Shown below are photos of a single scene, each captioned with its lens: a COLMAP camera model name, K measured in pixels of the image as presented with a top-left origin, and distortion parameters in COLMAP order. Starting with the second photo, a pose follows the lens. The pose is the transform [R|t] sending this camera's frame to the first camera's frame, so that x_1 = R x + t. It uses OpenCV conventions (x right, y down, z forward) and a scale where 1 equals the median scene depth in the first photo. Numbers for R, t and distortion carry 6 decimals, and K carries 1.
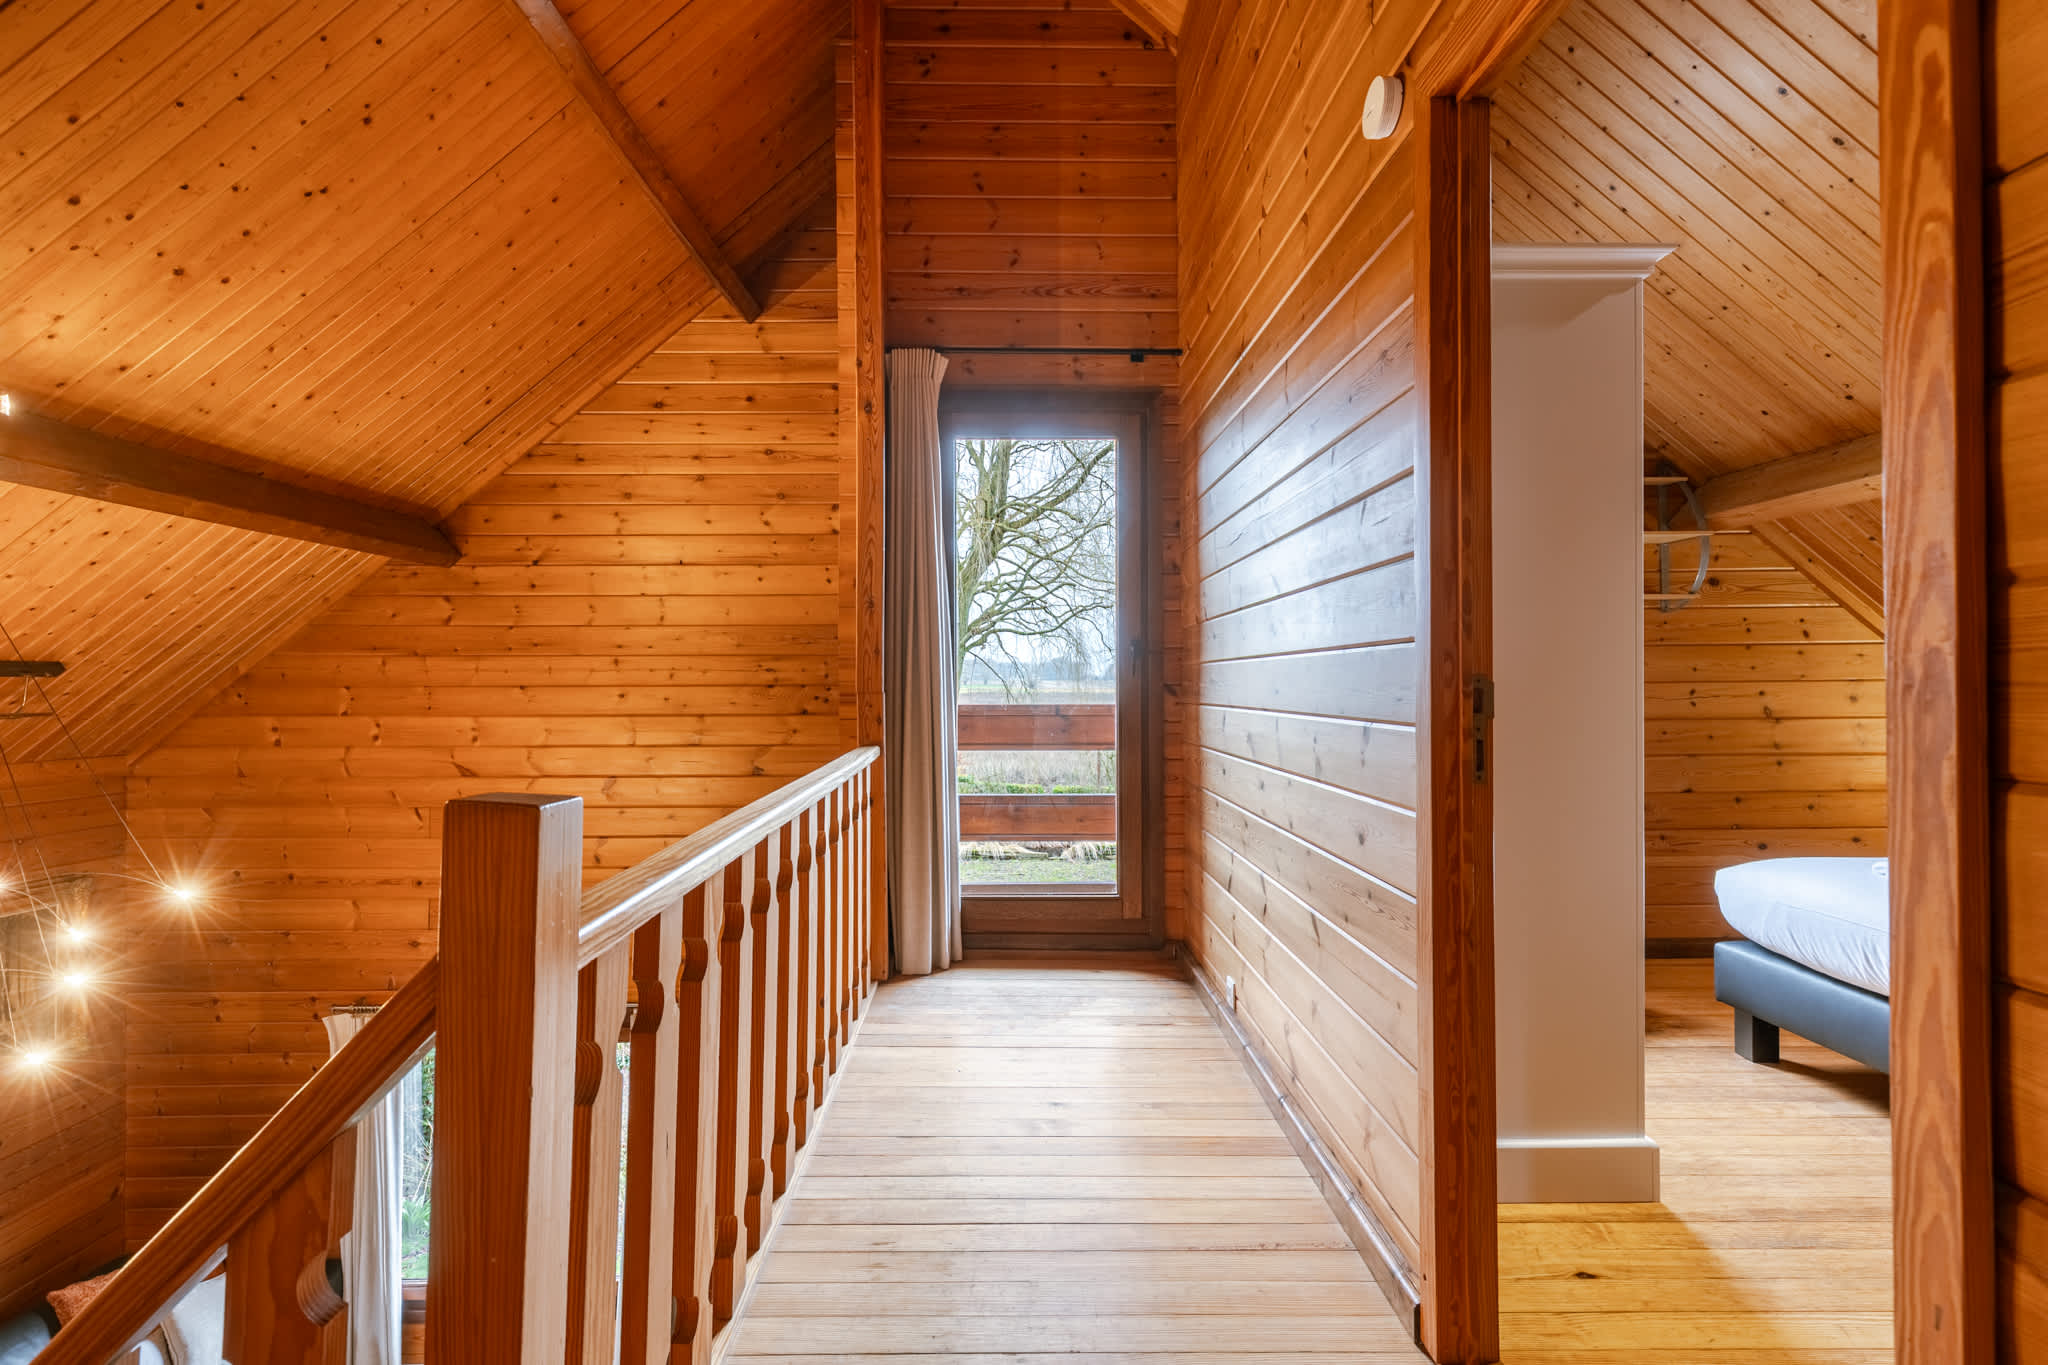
lens RADIAL K [[912.5, 0, 1018.9], [0, 912.5, 684.3], [0, 0, 1]] dist [0.002361, 0.000275]
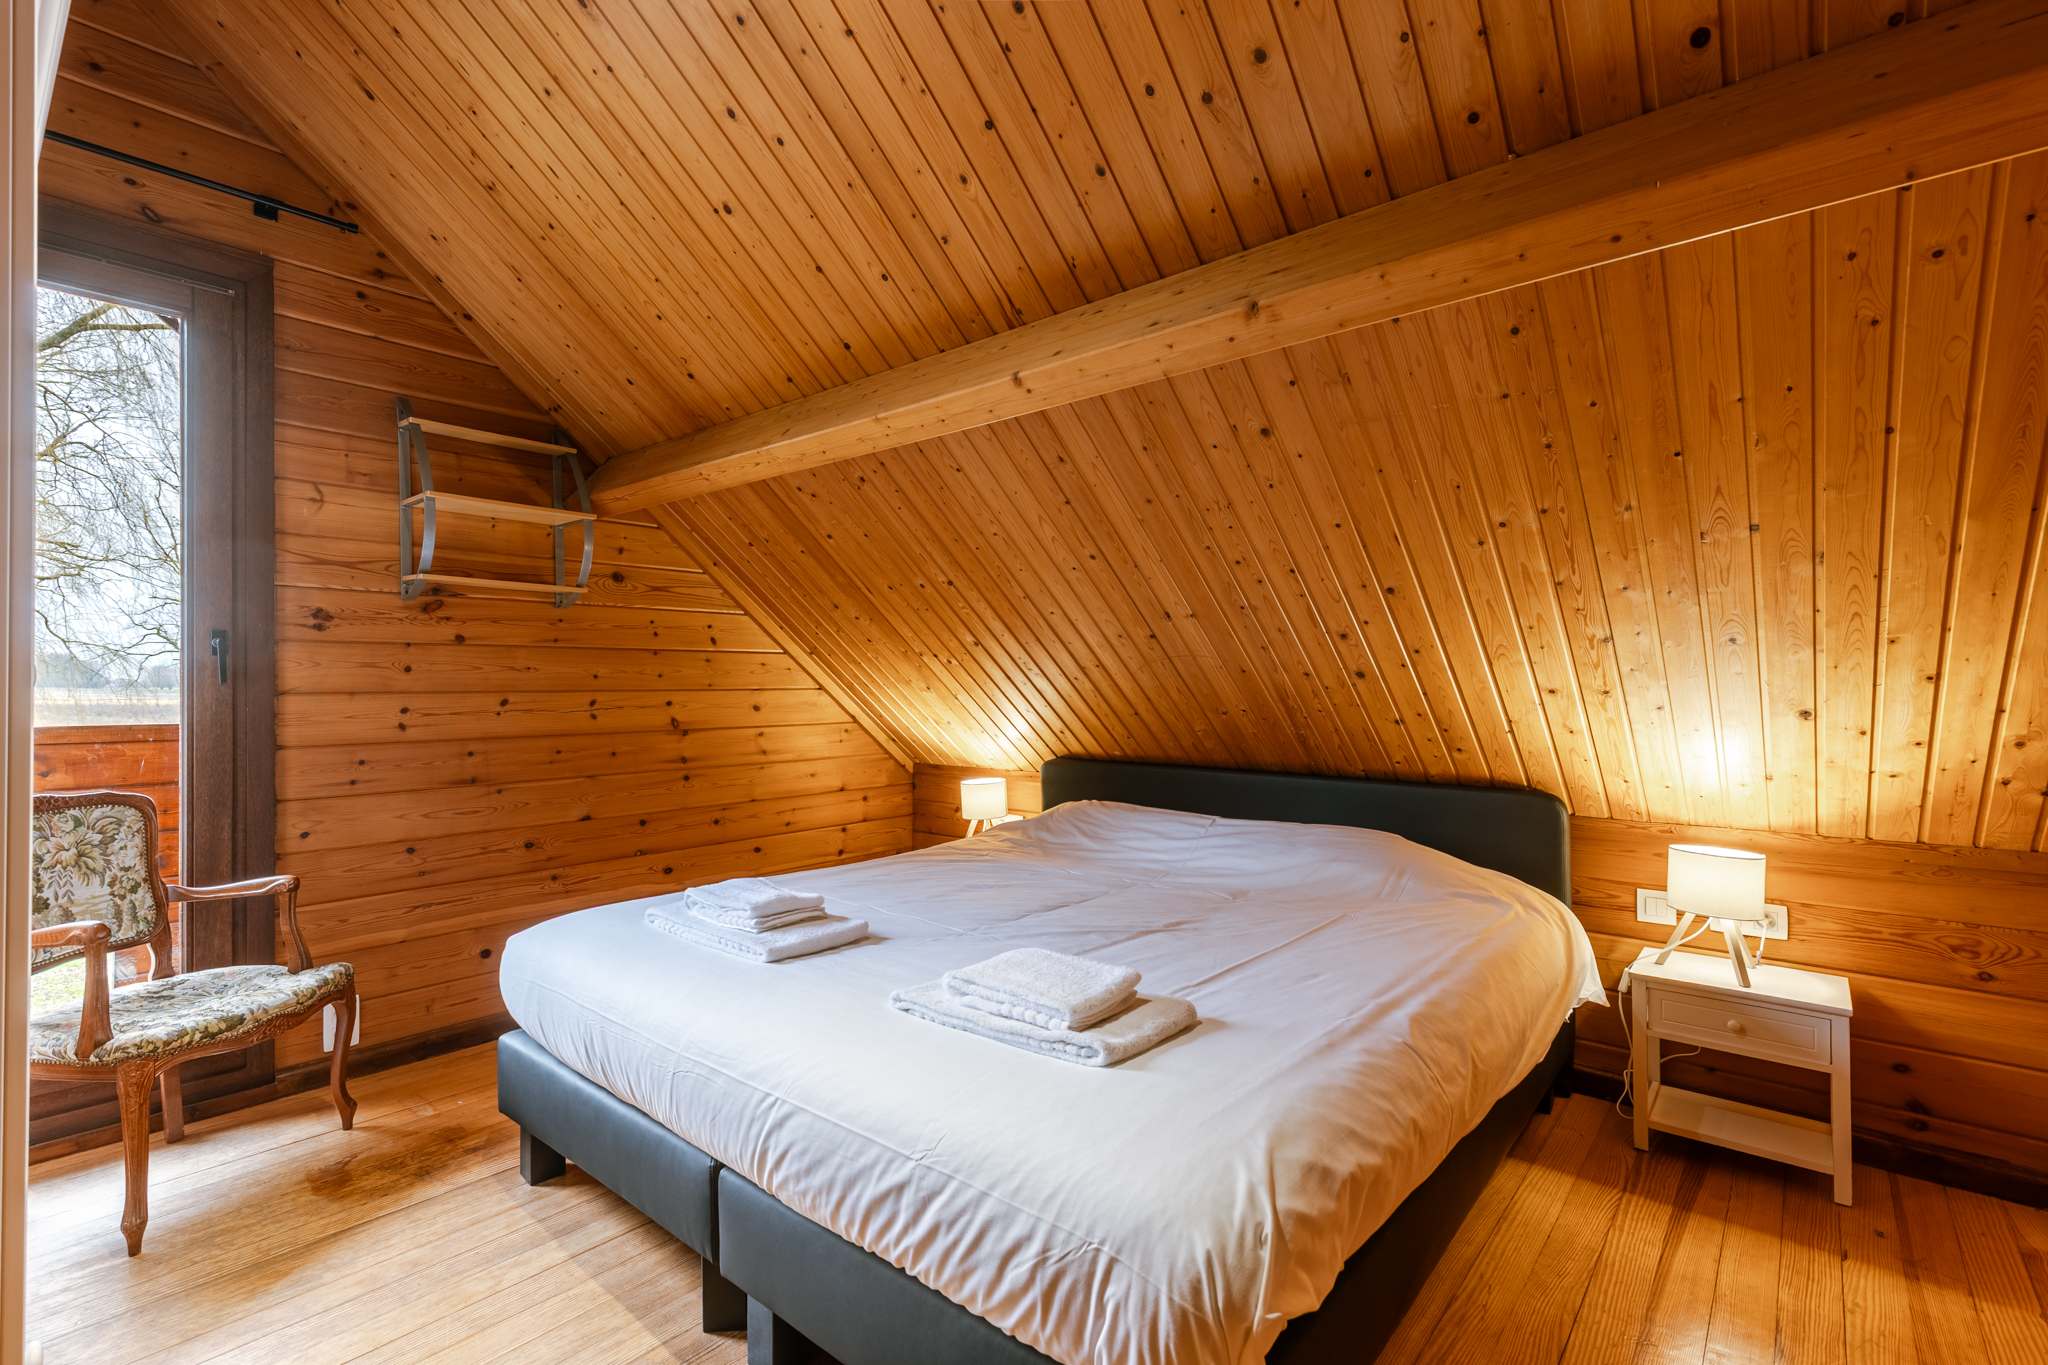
lens RADIAL K [[912.5, 0, 1018.9], [0, 912.5, 684.3], [0, 0, 1]] dist [0.002361, 0.000275]
pose [[0.655544, 0.006629, 0.755128, 0.351021], [0.000572, 0.999957, -0.009275, -0.000750], [-0.755157, 0.006512, 0.655512, 0.132854]]
